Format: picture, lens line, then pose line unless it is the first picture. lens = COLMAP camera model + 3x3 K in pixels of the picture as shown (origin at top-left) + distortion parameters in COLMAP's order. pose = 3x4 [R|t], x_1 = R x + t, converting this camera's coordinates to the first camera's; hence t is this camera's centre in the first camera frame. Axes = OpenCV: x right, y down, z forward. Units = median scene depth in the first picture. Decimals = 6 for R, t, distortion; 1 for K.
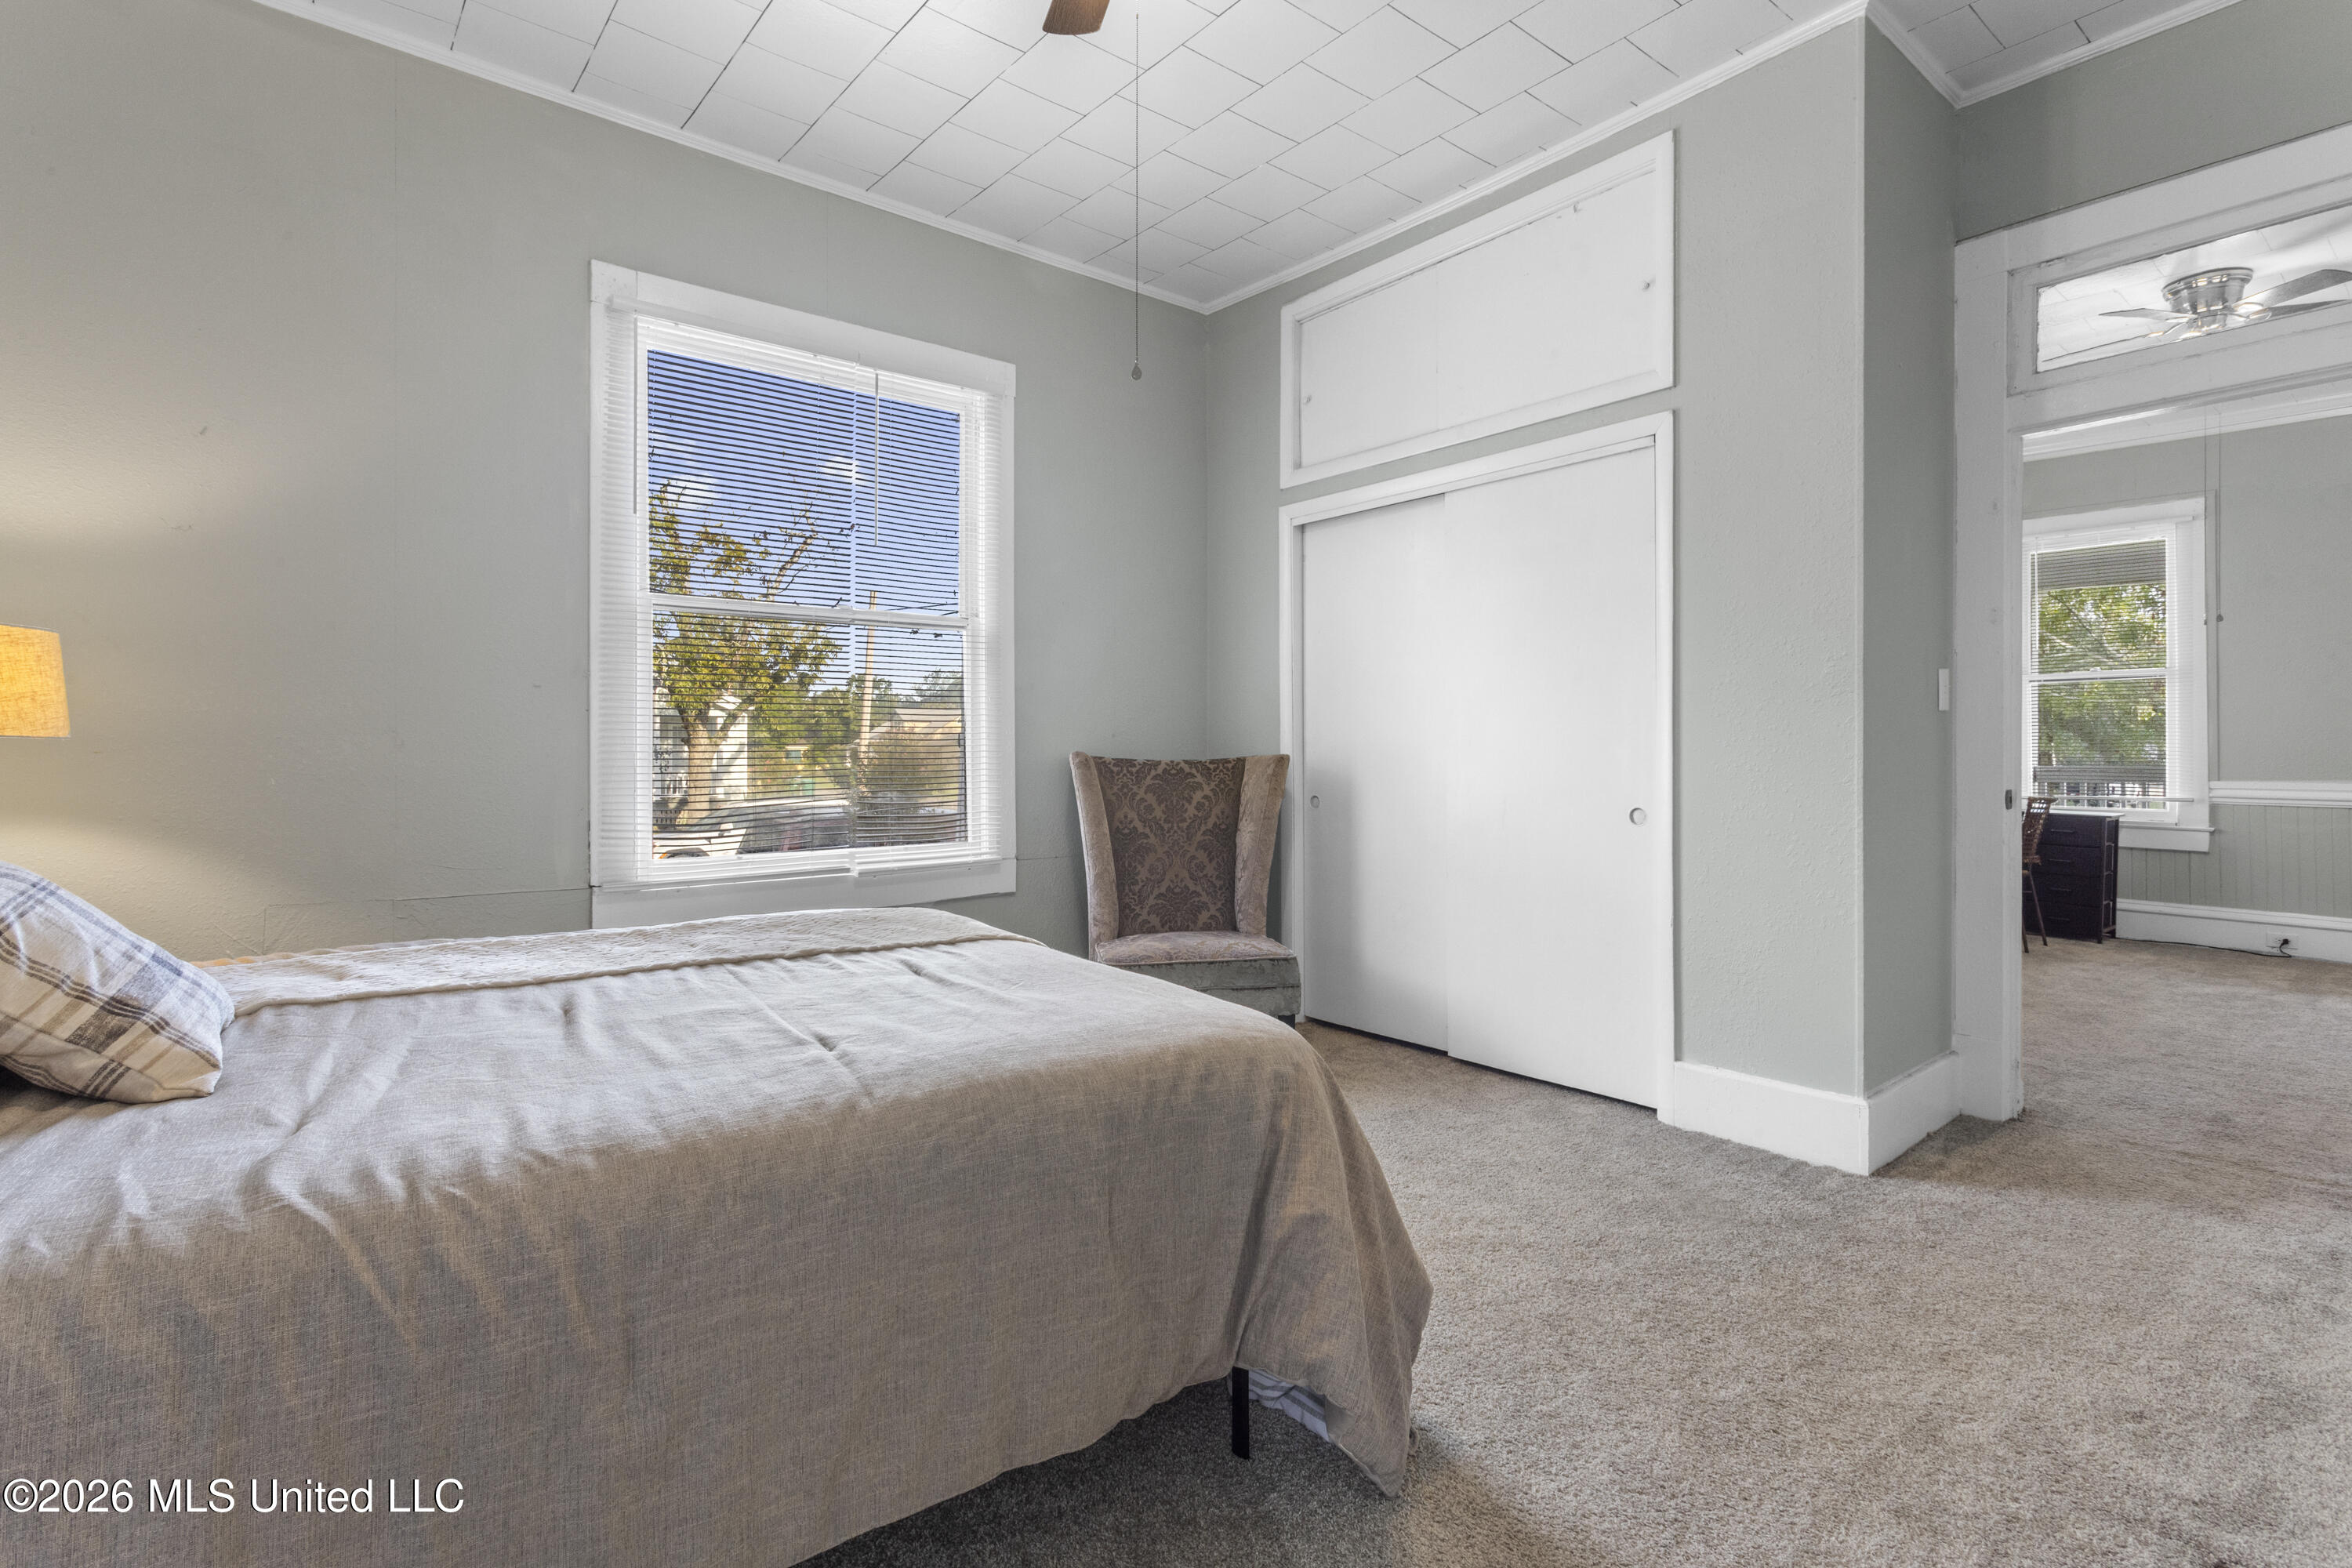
lens RADIAL K [[1129.9, 0, 1169.2], [0, 1129.9, 752.5], [0, 0, 1]] dist [-0.001002, -0.000161]
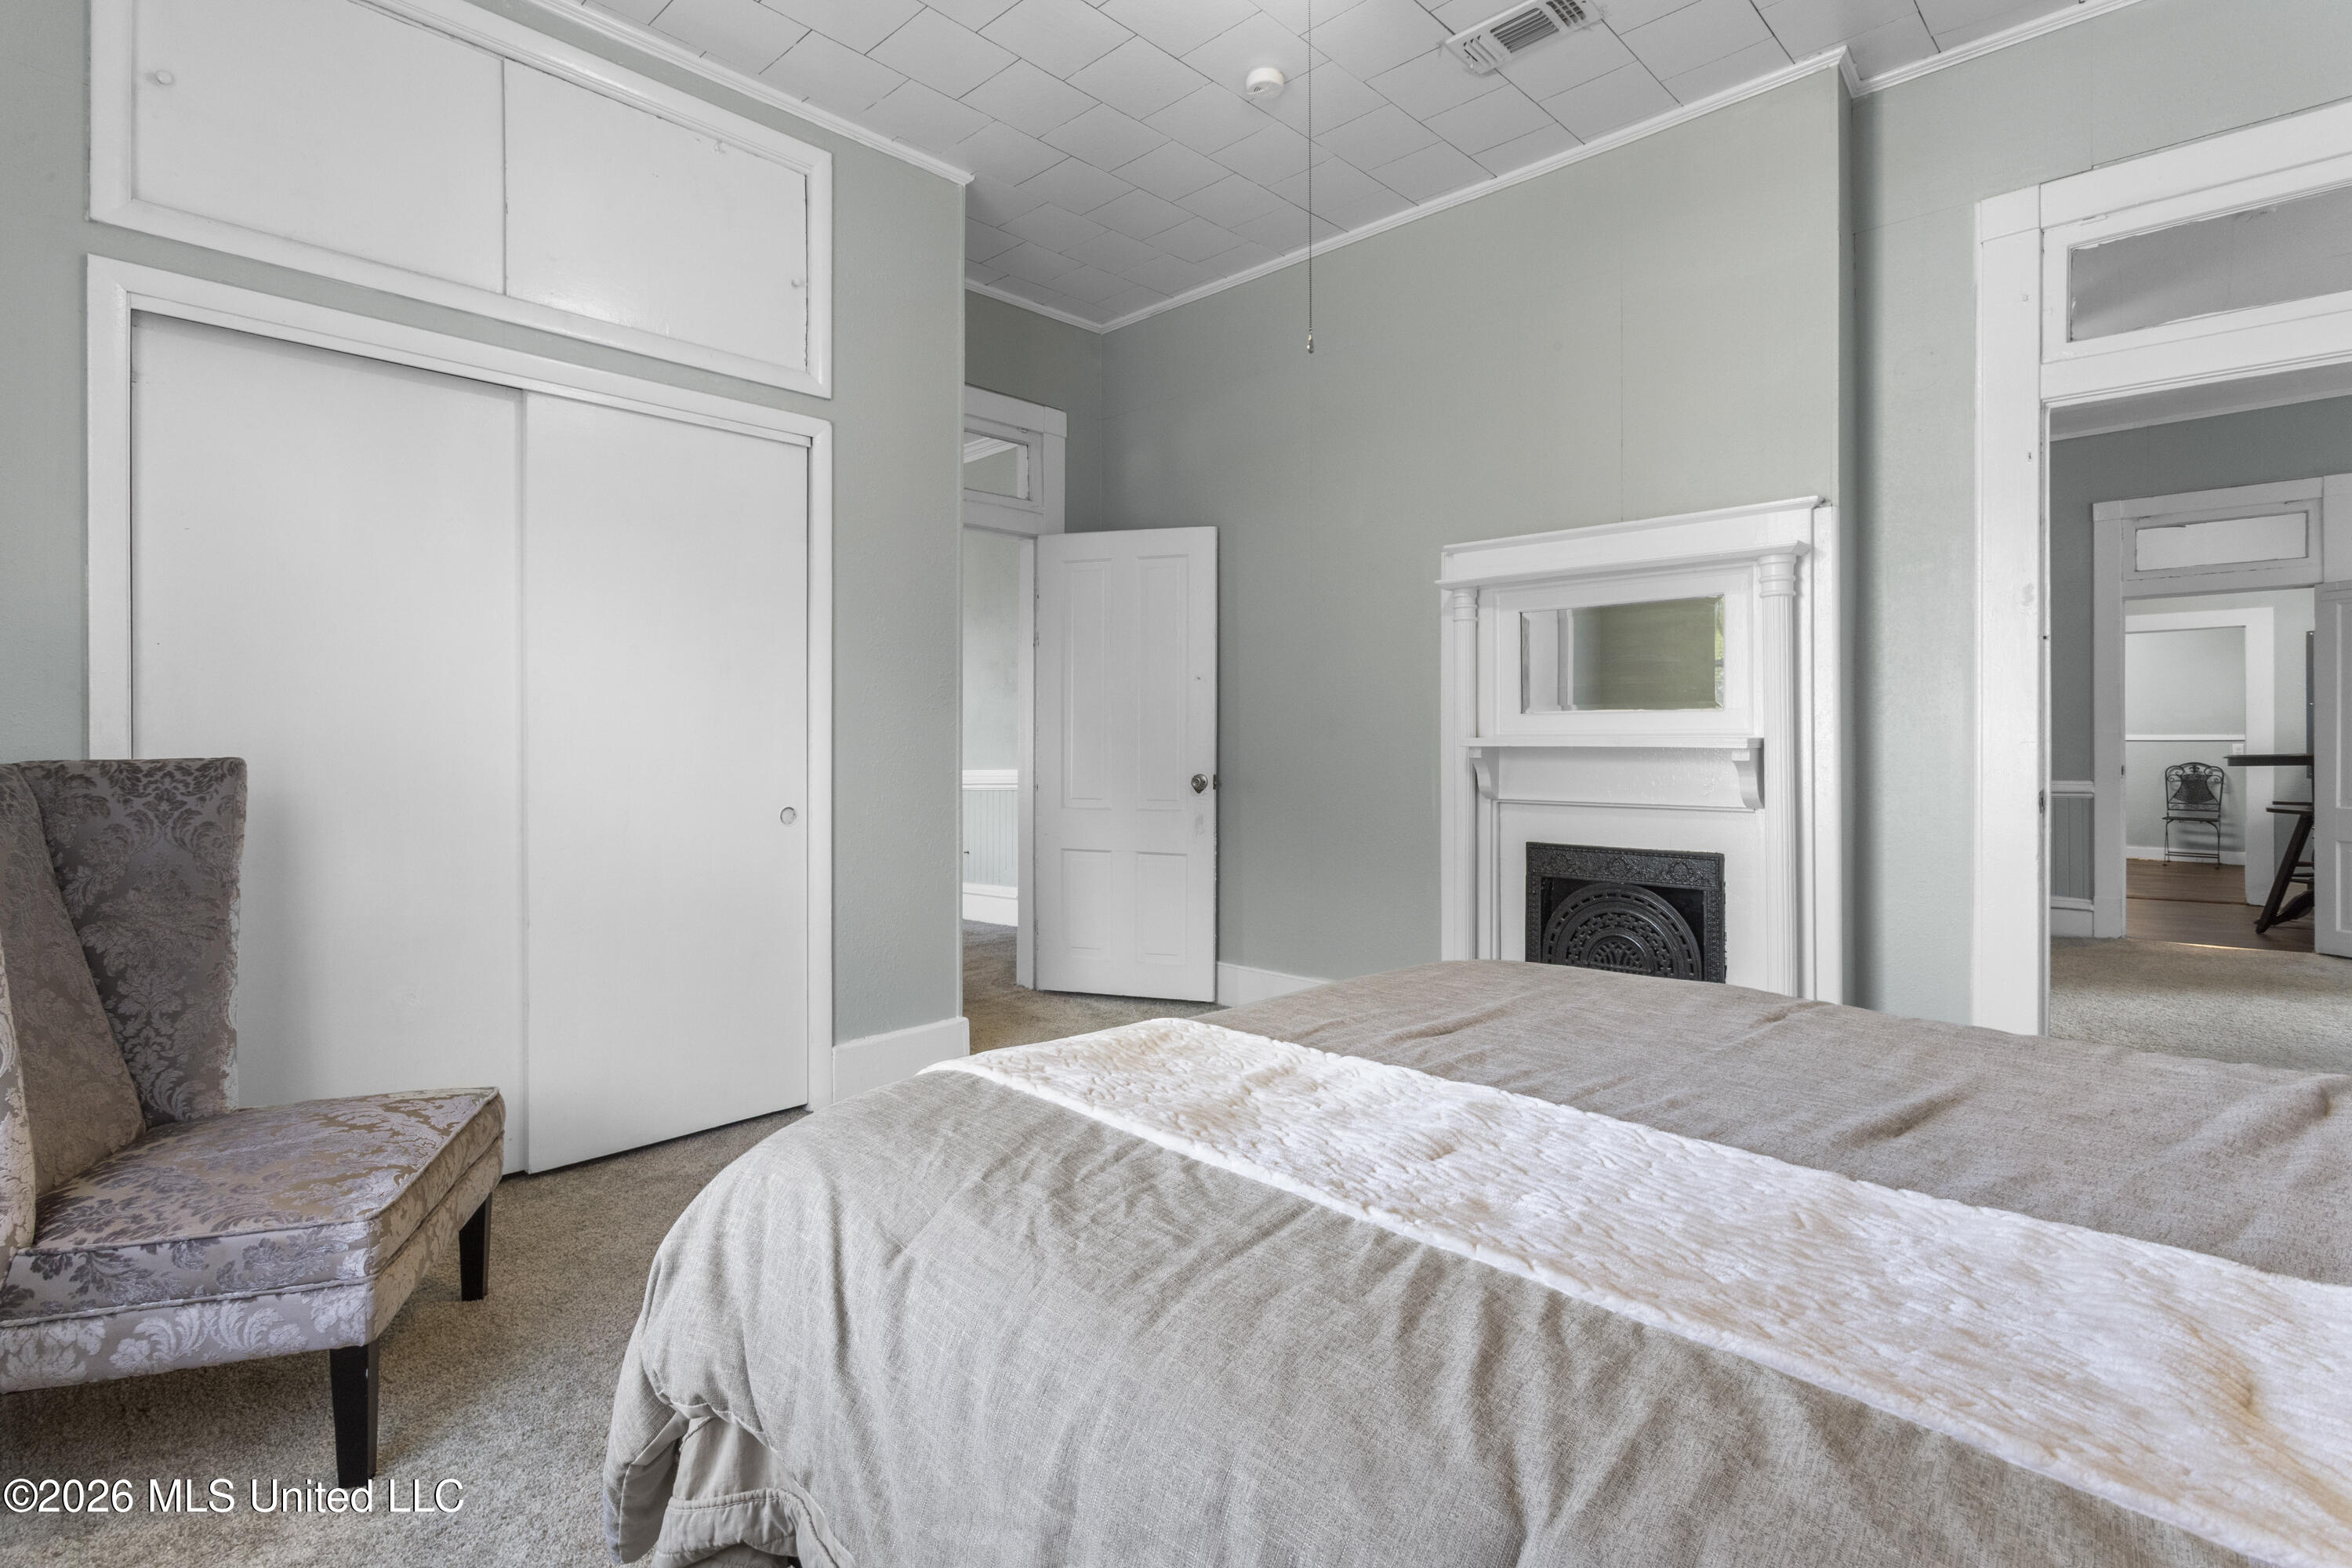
lens RADIAL K [[1129.9, 0, 1169.2], [0, 1129.9, 752.5], [0, 0, 1]] dist [-0.001002, -0.000161]
pose [[-0.123454, 0.000695, 0.992350, -0.453064], [0.002438, 0.999997, -0.000397, 0.001754], [-0.992347, 0.002371, -0.123456, 0.594724]]
